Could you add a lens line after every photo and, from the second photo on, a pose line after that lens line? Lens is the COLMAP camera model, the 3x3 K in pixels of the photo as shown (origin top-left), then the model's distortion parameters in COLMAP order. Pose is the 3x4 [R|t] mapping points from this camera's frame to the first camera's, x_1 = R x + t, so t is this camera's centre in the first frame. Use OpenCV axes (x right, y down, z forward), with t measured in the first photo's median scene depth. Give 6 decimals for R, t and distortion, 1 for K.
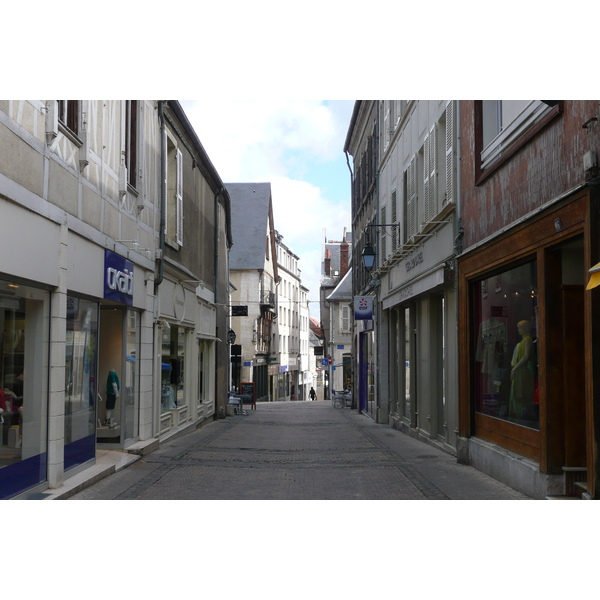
lens RADIAL K [[960.4, 0, 300.0], [0, 960.4, 299.2], [0, 0, 1]] dist [0.023914, 0.000000]
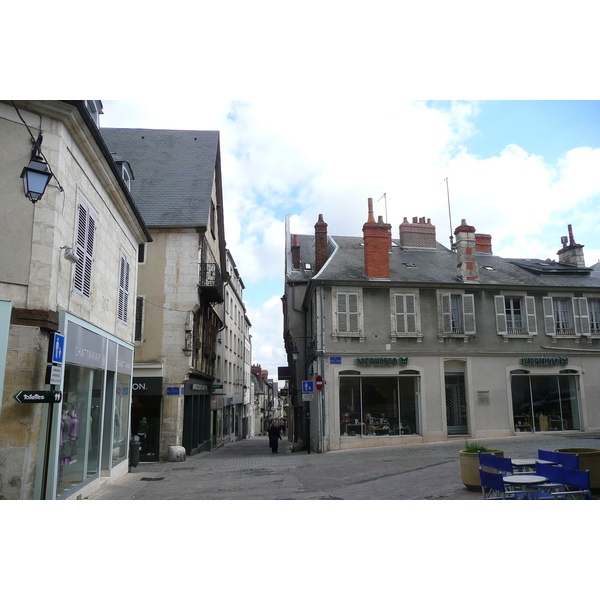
lens RADIAL K [[504.7, 0, 301.2], [0, 504.7, 302.4], [0, 0, 1]] dist [-0.015455, -0.001360]
pose [[0.989566, 0.013327, 0.143463, -0.023911], [0.004750, 0.992155, -0.124924, 0.053006], [-0.144003, 0.124302, 0.981739, 0.690744]]
